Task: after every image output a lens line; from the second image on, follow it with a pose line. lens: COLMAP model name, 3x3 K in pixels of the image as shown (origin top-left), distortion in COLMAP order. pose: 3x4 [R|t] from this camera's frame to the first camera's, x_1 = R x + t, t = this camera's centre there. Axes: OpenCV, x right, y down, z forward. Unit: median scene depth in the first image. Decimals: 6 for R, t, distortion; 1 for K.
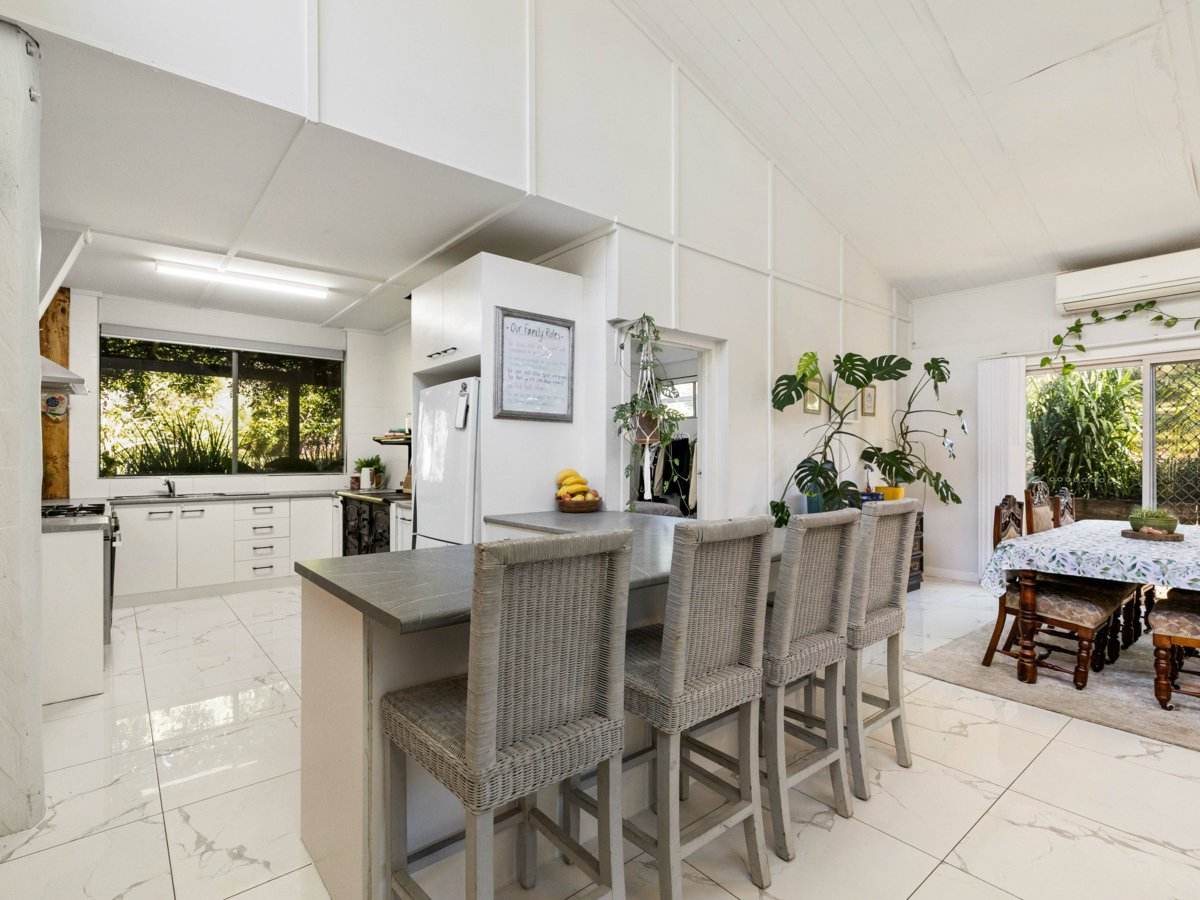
lens RADIAL K [[583.4, 0, 594.8], [0, 583.4, 455.0], [0, 0, 1]] dist [0.001356, 0.000709]
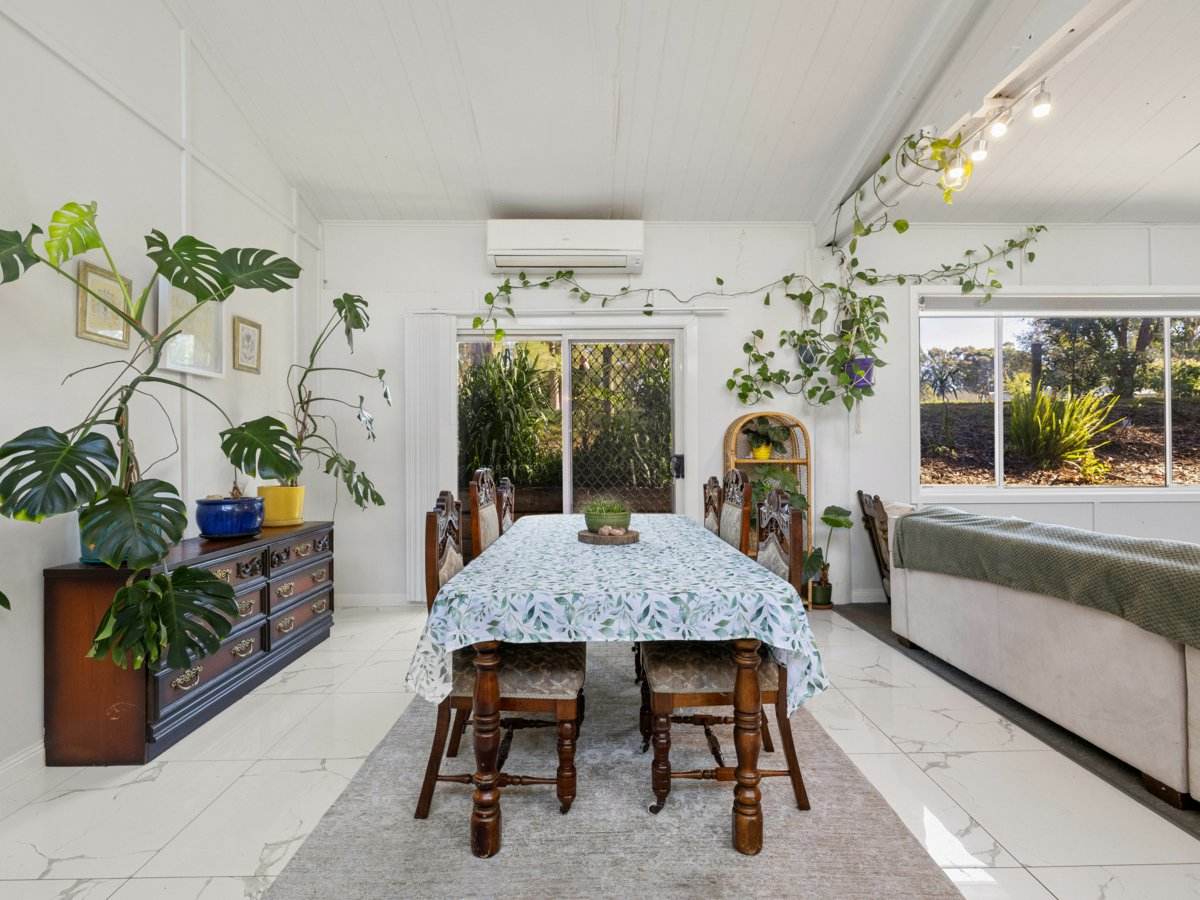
lens RADIAL K [[583.4, 0, 594.8], [0, 583.4, 455.0], [0, 0, 1]] dist [0.001356, 0.000709]
pose [[0.628393, -0.006908, 0.777866, 0.326763], [0.003279, 0.999975, 0.006231, 0.026114], [-0.777889, -0.001365, 0.628400, 0.490828]]
